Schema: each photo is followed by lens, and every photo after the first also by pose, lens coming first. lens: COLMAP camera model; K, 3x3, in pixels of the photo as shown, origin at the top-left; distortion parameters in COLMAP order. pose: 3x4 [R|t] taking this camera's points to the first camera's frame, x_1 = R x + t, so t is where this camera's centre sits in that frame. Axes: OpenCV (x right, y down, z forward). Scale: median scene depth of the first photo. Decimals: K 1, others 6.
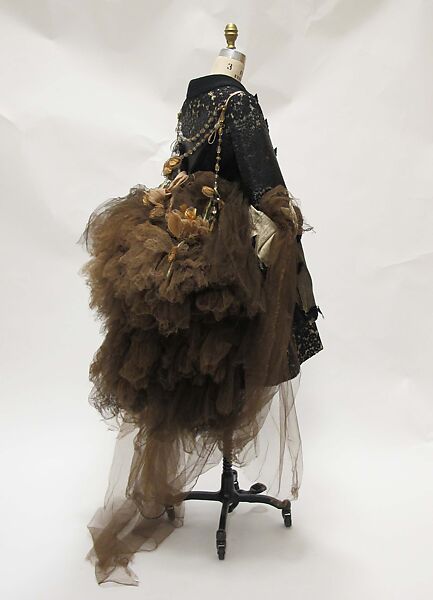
lens RADIAL K [[690.0, 0, 226.7], [0, 690.0, 298.4], [0, 0, 1]] dist [-0.079892, 0.000000]
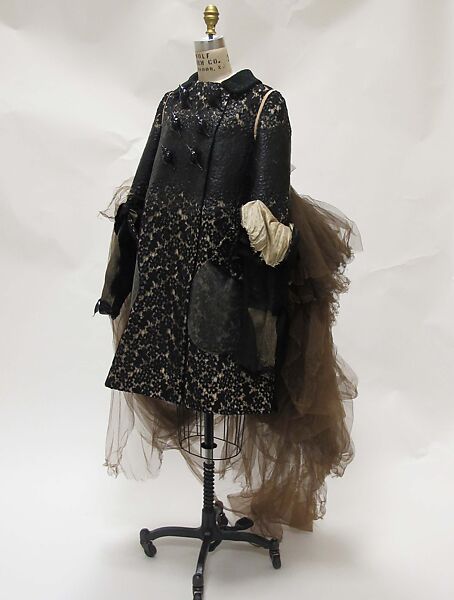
lens RADIAL K [[701.0, 0, 229.9], [0, 701.0, 294.1], [0, 0, 1]] dist [-0.090317, 0.000000]
pose [[0.999198, -0.005000, 0.039717, -0.005505], [0.005241, 0.999968, -0.005964, -0.019351], [-0.039686, 0.006168, 0.999193, 0.089286]]
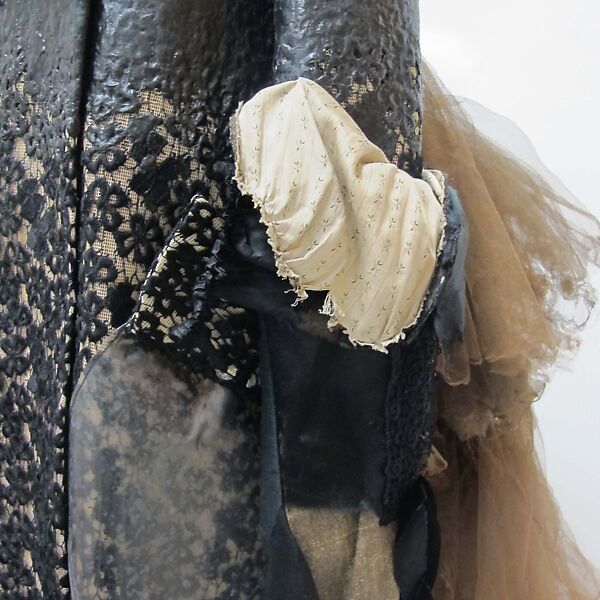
lens RADIAL K [[710.0, 0, 296.0], [0, 710.0, 297.1], [0, 0, 1]] dist [-0.180320, 0.000000]
pose [[0.997151, -0.058746, 0.047315, 0.040209], [0.056686, 0.997432, 0.043770, -0.074044], [-0.049765, -0.040963, 0.997921, 0.638806]]
